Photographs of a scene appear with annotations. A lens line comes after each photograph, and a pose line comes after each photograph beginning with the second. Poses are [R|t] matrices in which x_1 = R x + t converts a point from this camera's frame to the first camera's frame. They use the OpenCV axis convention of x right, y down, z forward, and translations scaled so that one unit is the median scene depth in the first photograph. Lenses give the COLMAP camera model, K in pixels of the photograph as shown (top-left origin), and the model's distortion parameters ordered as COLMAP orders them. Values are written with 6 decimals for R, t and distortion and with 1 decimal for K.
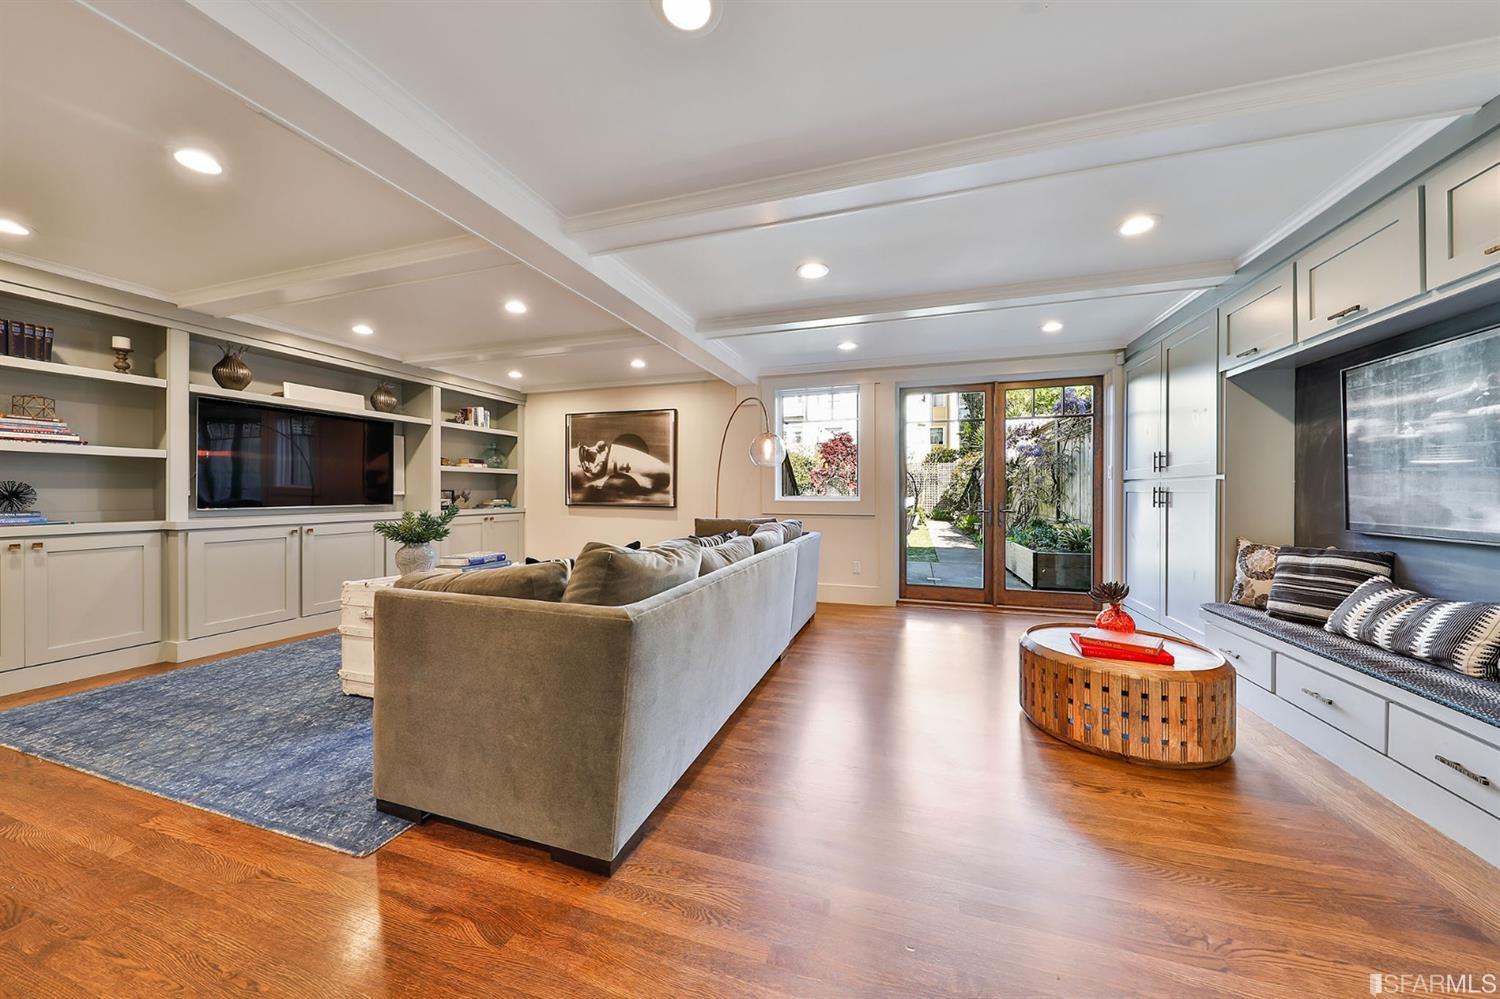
lens RADIAL K [[484.7, 0, 760.8], [0, 484.7, 493.1], [0, 0, 1]] dist [-0.001359, -0.000043]
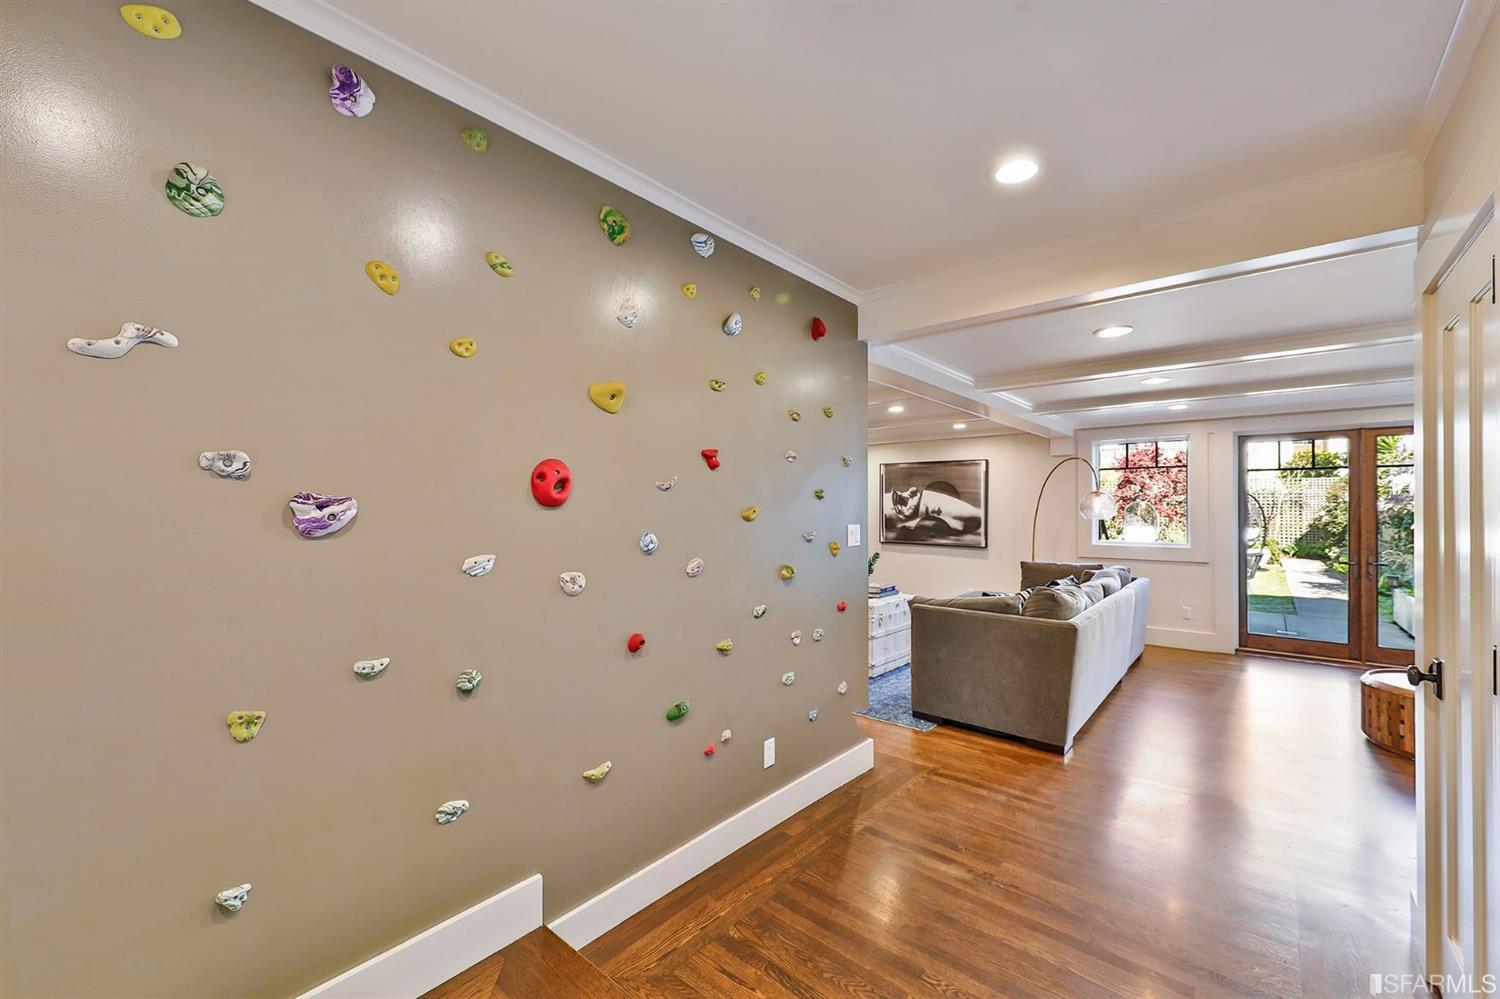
lens RADIAL K [[596.9, 0, 745.6], [0, 596.9, 504.5], [0, 0, 1]] dist [0.000869, -0.000310]
pose [[0.917725, -0.003509, -0.397201, -0.136448], [0.001047, 0.999979, -0.006415, -0.059976], [0.397215, 0.005471, 0.917709, -0.463069]]
